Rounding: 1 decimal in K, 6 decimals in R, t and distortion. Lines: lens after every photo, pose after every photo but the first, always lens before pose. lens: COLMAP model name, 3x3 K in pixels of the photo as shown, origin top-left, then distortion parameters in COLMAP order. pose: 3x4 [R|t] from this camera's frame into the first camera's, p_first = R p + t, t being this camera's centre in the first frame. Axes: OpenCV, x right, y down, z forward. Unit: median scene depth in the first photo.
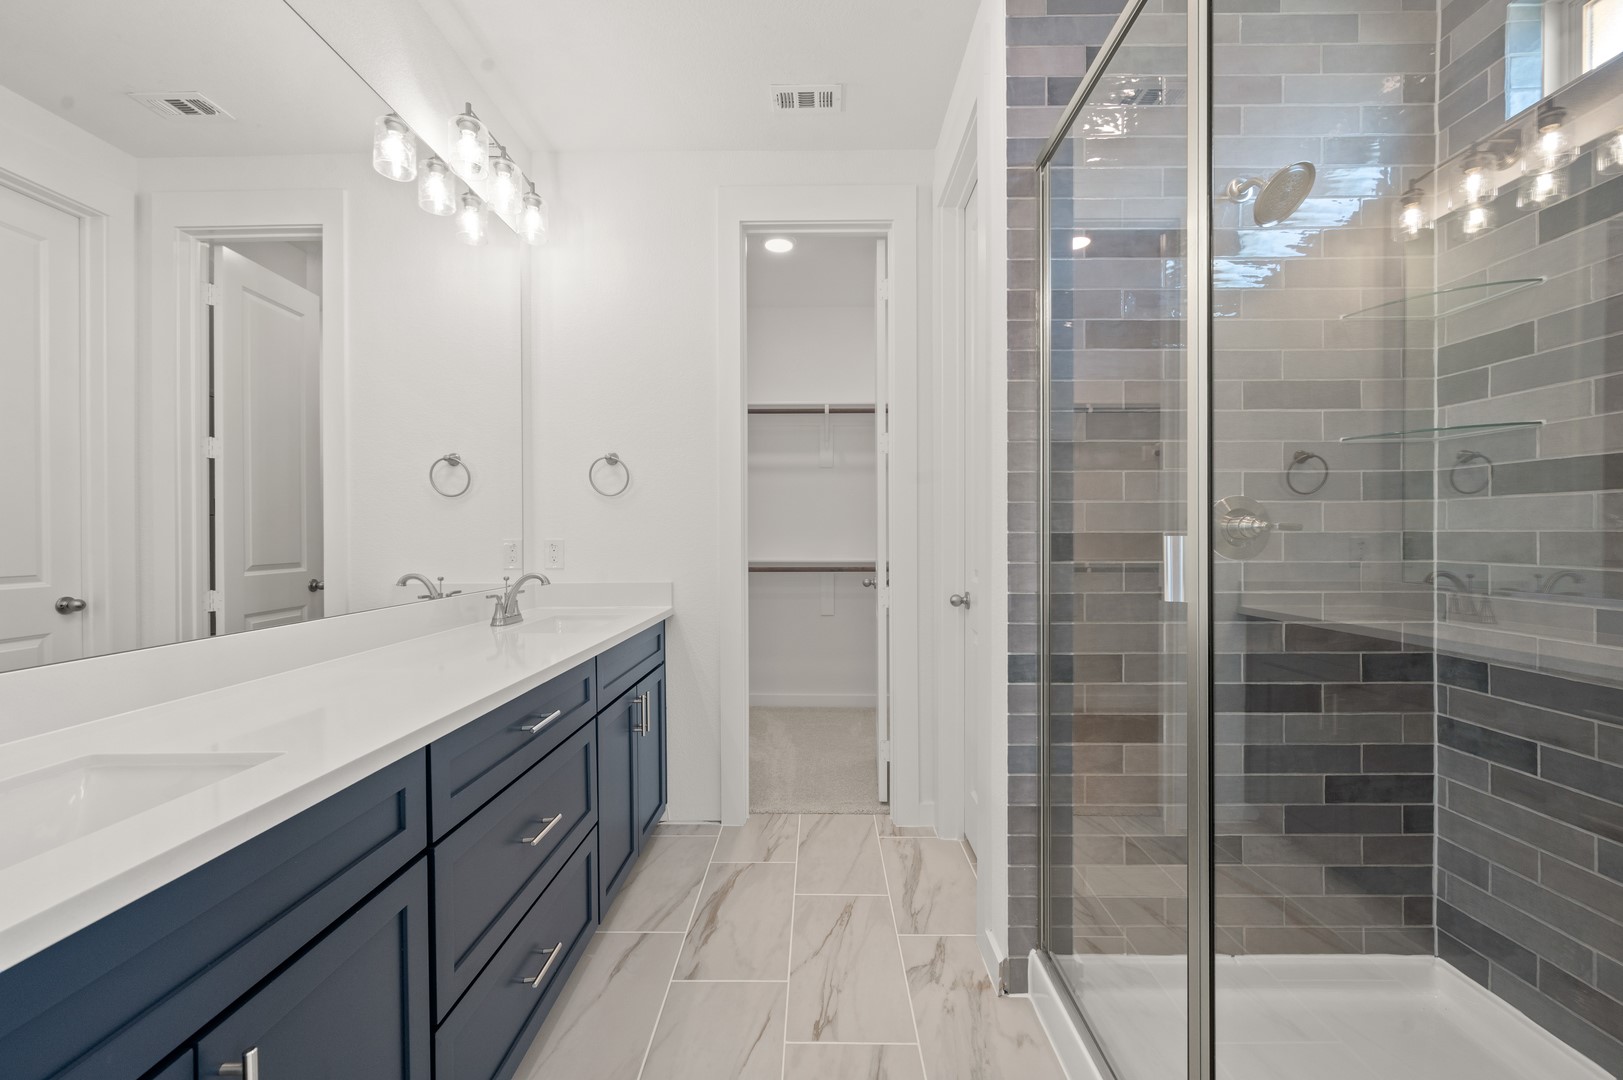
lens RADIAL K [[638.0, 0, 813.4], [0, 638.0, 536.5], [0, 0, 1]] dist [0.000212, 0.000380]
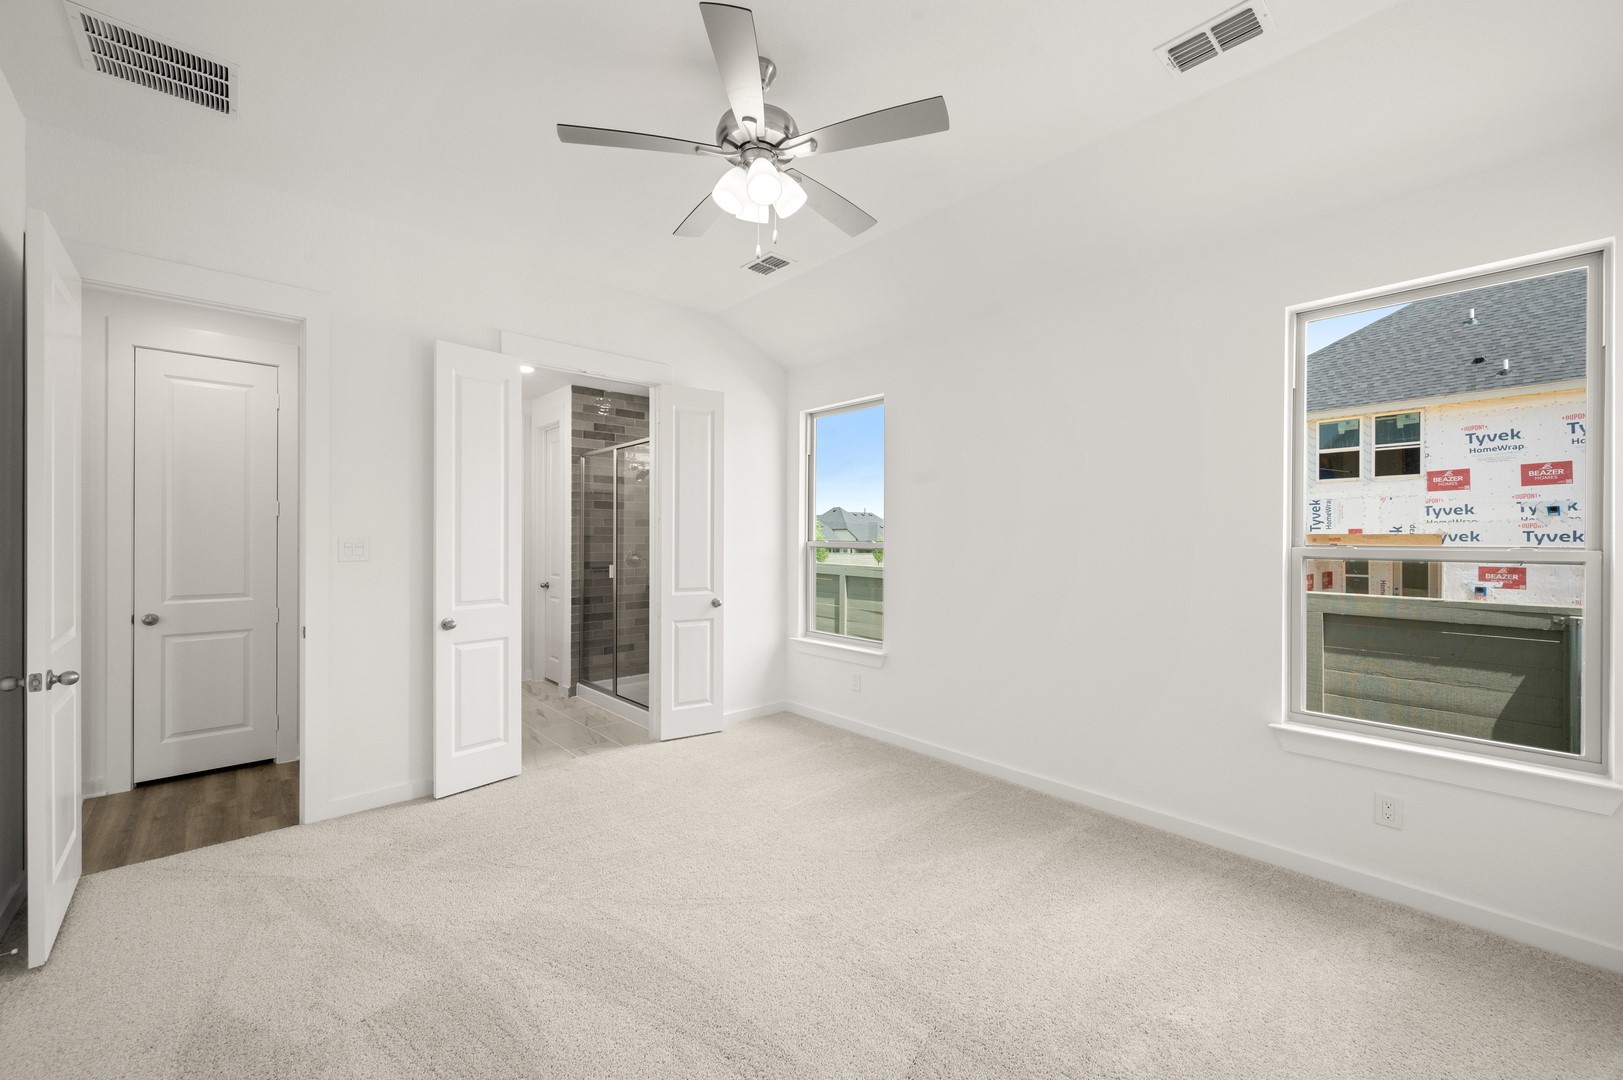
lens RADIAL K [[638.0, 0, 813.4], [0, 638.0, 536.5], [0, 0, 1]] dist [0.000212, 0.000380]
pose [[0.727786, 0.005652, 0.685781, -1.103973], [-0.003222, 0.999983, -0.004822, -0.131030], [-0.685796, 0.001300, 0.727792, -2.391216]]
